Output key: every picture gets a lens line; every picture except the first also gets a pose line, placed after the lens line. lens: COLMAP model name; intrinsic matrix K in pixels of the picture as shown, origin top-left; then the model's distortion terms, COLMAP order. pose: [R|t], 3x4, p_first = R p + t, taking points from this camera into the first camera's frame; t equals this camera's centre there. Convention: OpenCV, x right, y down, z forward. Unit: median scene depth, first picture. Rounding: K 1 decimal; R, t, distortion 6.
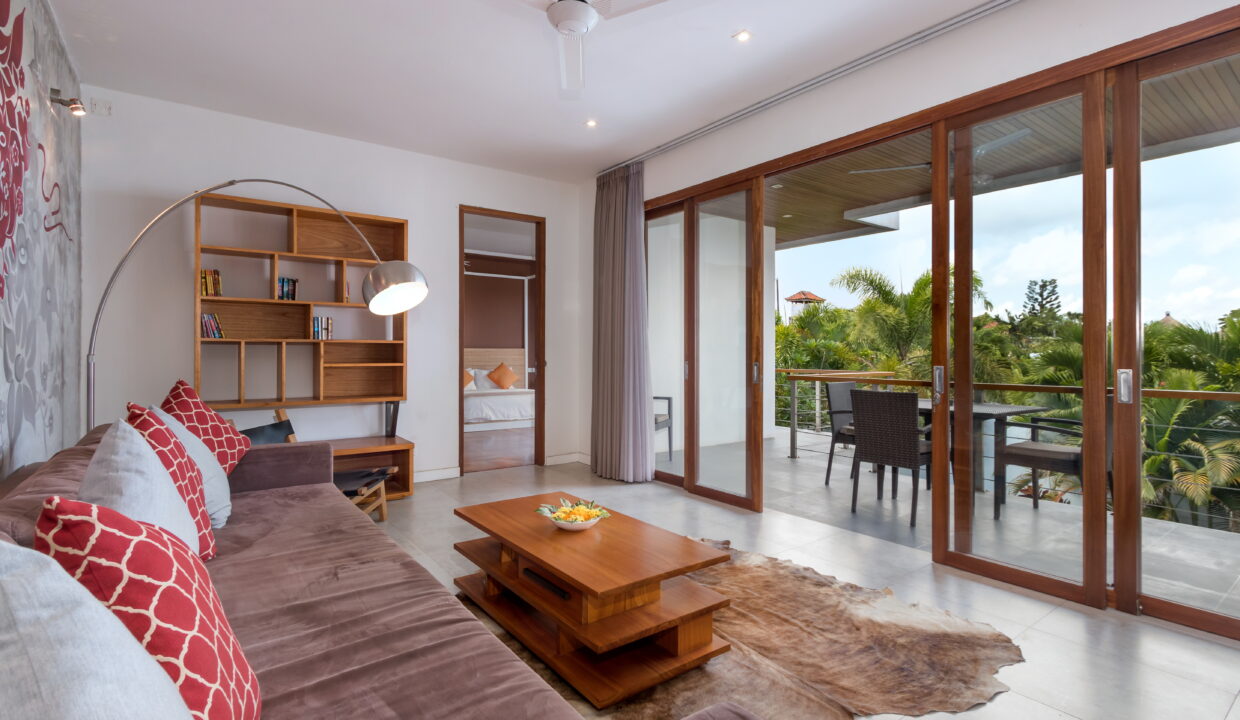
lens RADIAL K [[588.0, 0, 620.0], [0, 588.0, 360.0], [0, 0, 1]] dist [-0.000743, 0.000348]
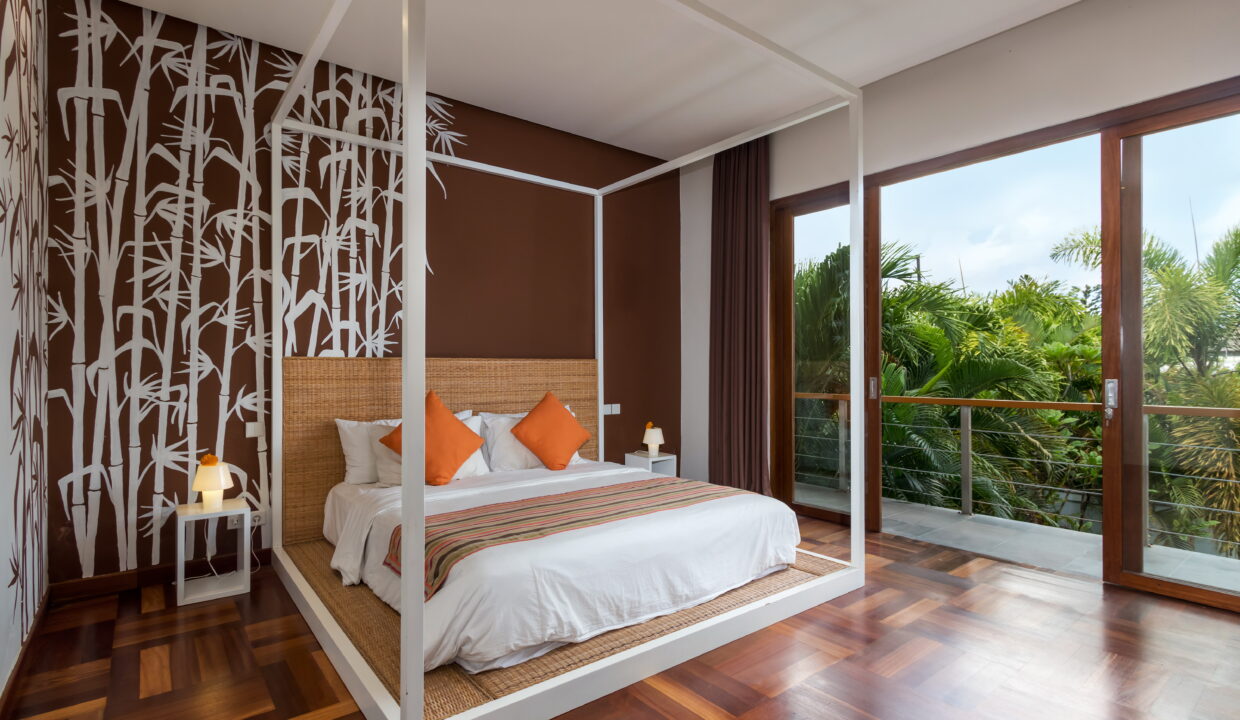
lens RADIAL K [[588.0, 0, 620.0], [0, 588.0, 360.0], [0, 0, 1]] dist [-0.000743, 0.000348]
pose [[0.998765, 0.000030, 0.049684, -0.165779], [0.001093, 0.999745, -0.022573, -0.008719], [-0.049672, 0.022600, 0.998510, 0.582690]]
